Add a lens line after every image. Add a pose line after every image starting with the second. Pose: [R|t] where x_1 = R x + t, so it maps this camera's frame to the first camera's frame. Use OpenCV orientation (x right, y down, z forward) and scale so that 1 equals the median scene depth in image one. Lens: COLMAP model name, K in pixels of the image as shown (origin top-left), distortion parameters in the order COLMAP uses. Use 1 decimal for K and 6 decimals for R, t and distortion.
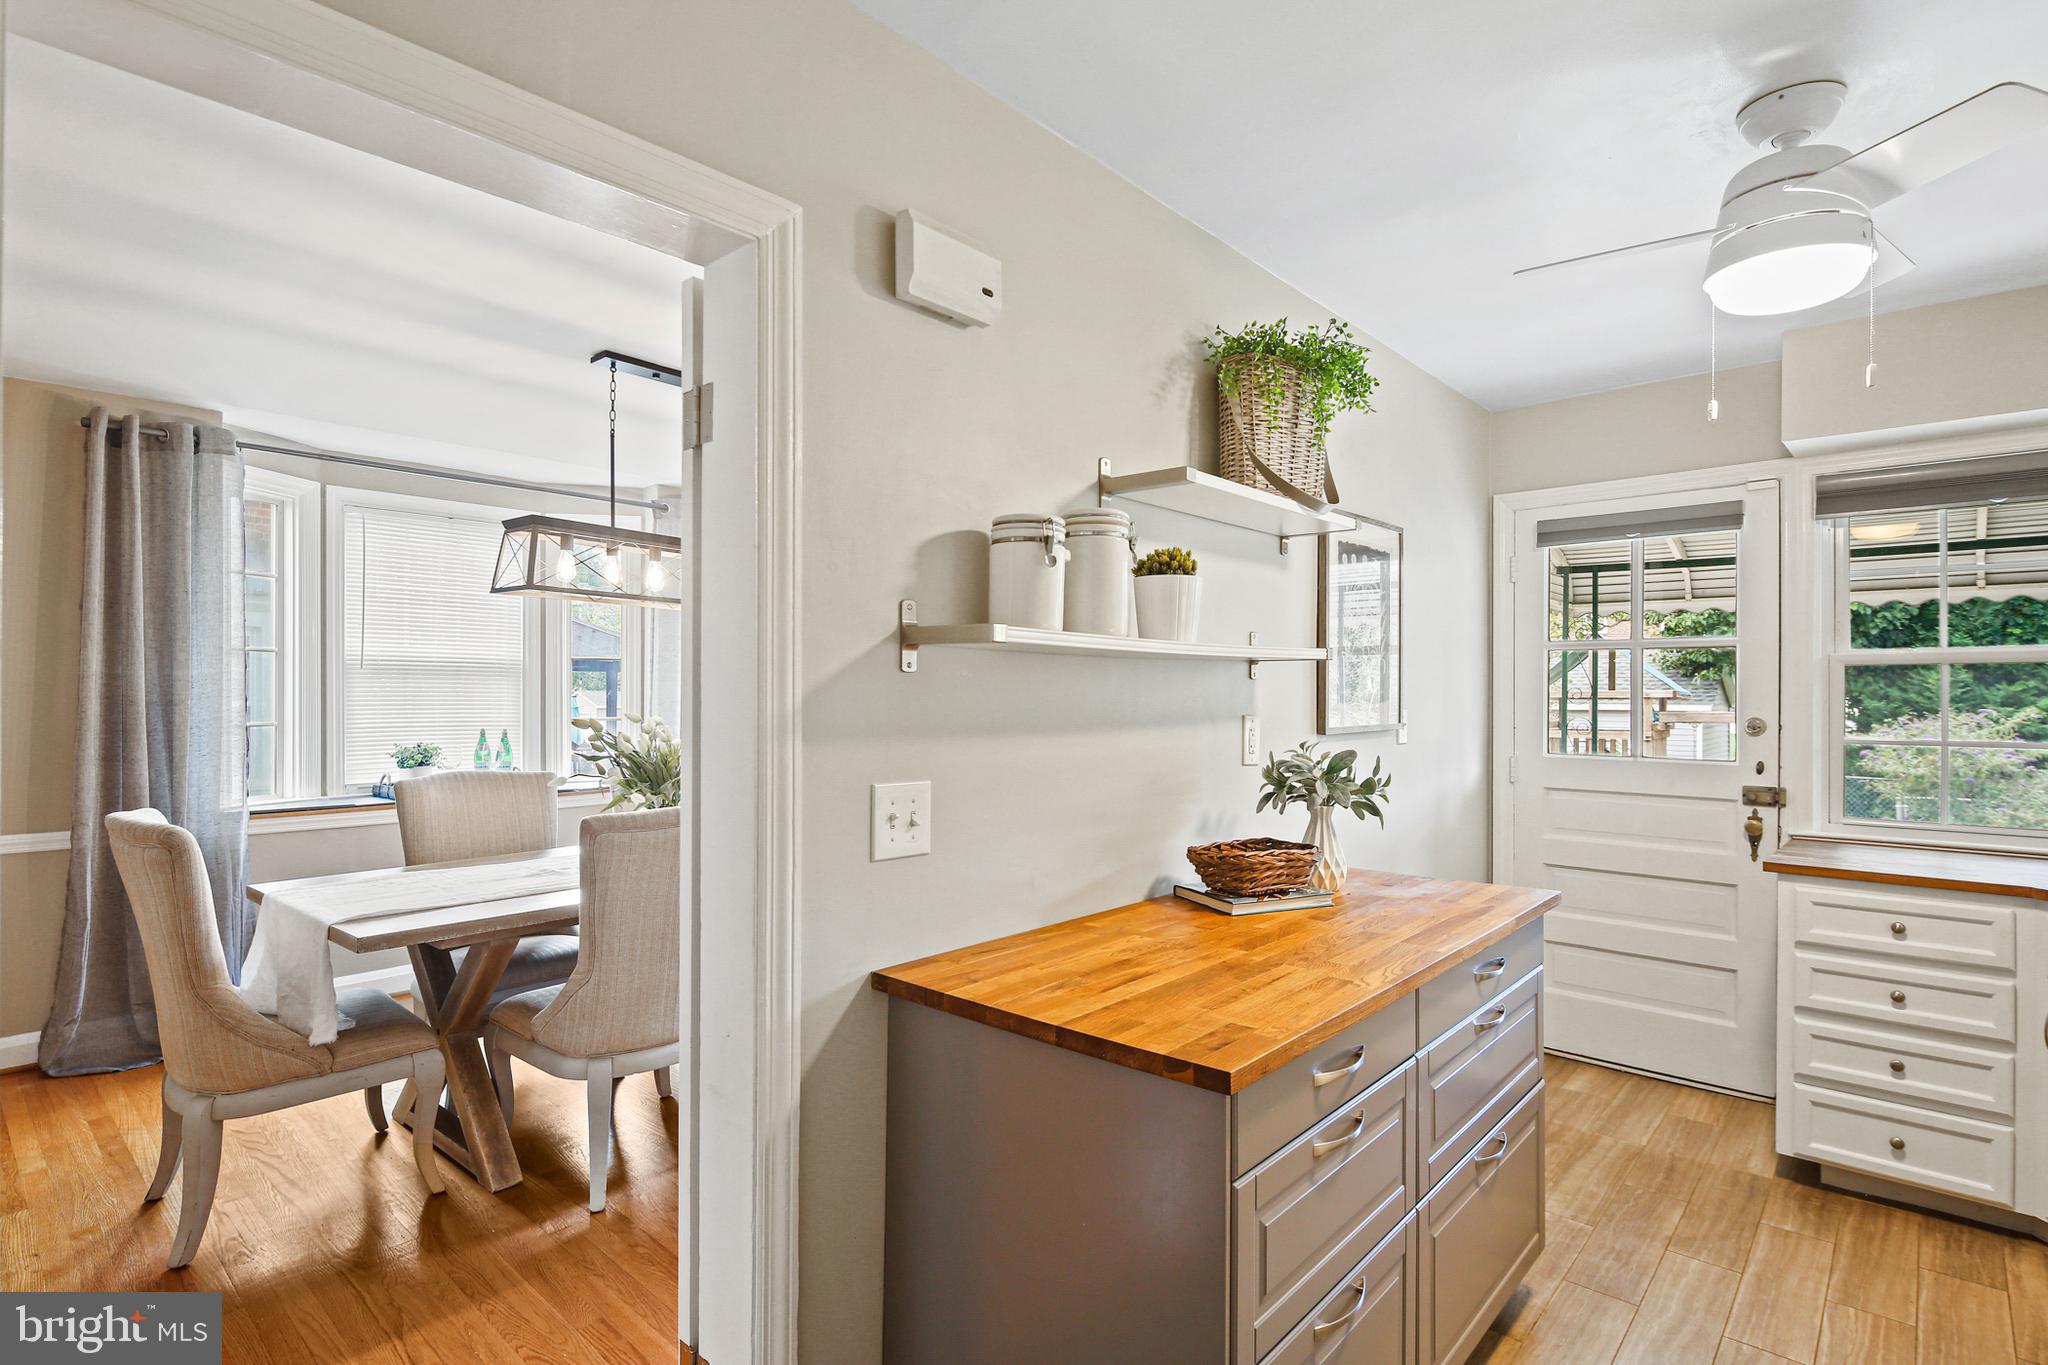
lens RADIAL K [[1016.5, 0, 1026.5], [0, 1016.5, 694.2], [0, 0, 1]] dist [-0.002336, -0.000686]
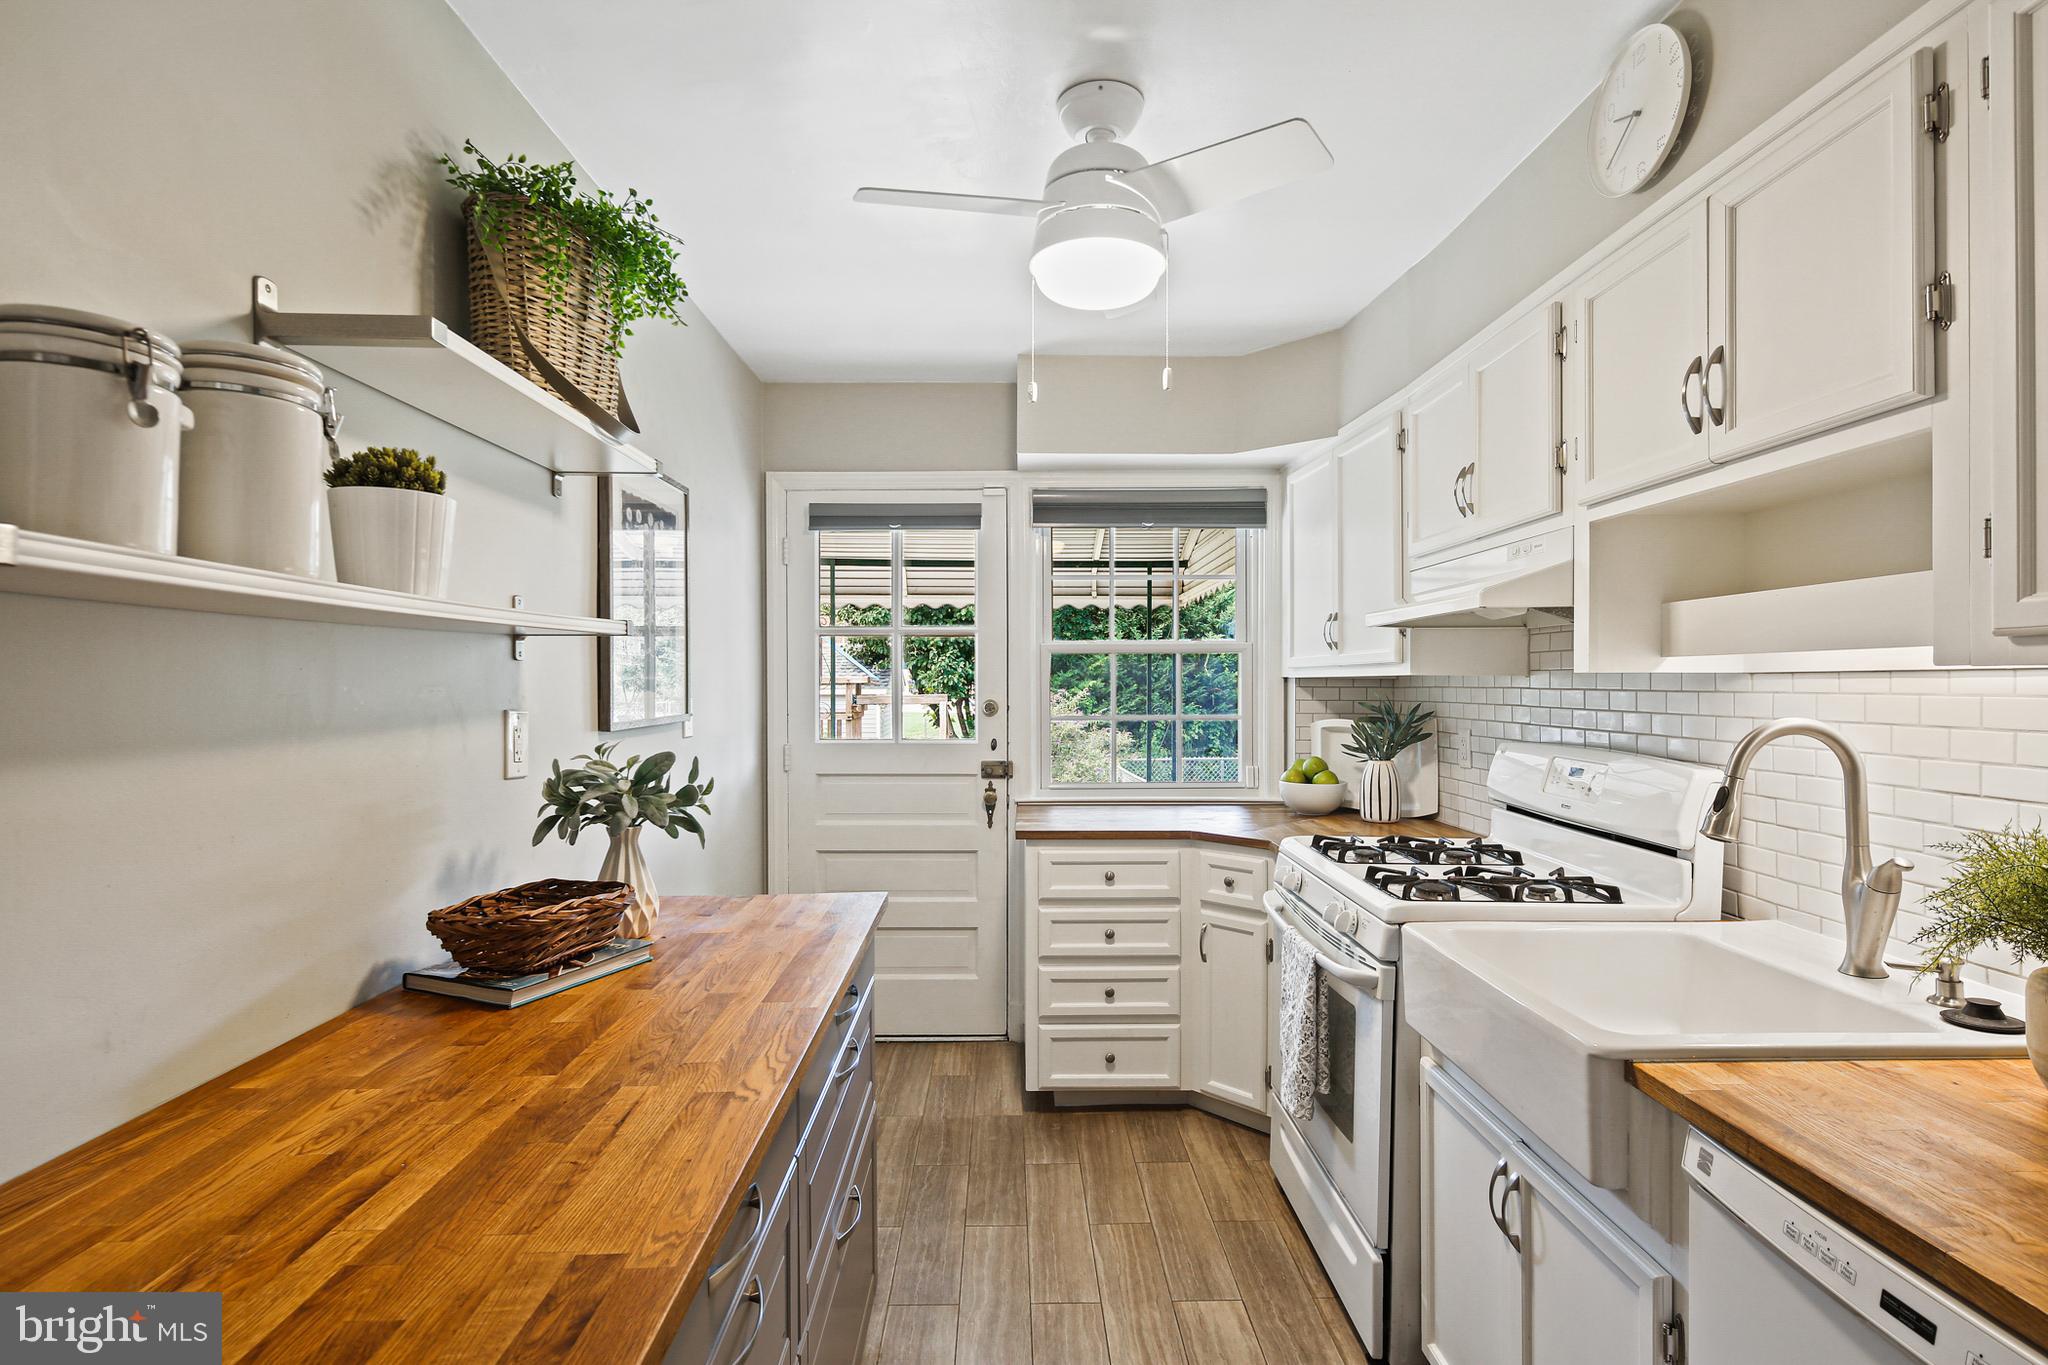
lens RADIAL K [[989.6, 0, 1023.8], [0, 989.6, 687.8], [0, 0, 1]] dist [0.007867, -0.008859]
pose [[0.734391, -0.010637, 0.678643, 0.007307], [0.006919, 0.999943, 0.008185, 0.001790], [-0.678691, -0.001316, 0.734423, 0.255617]]
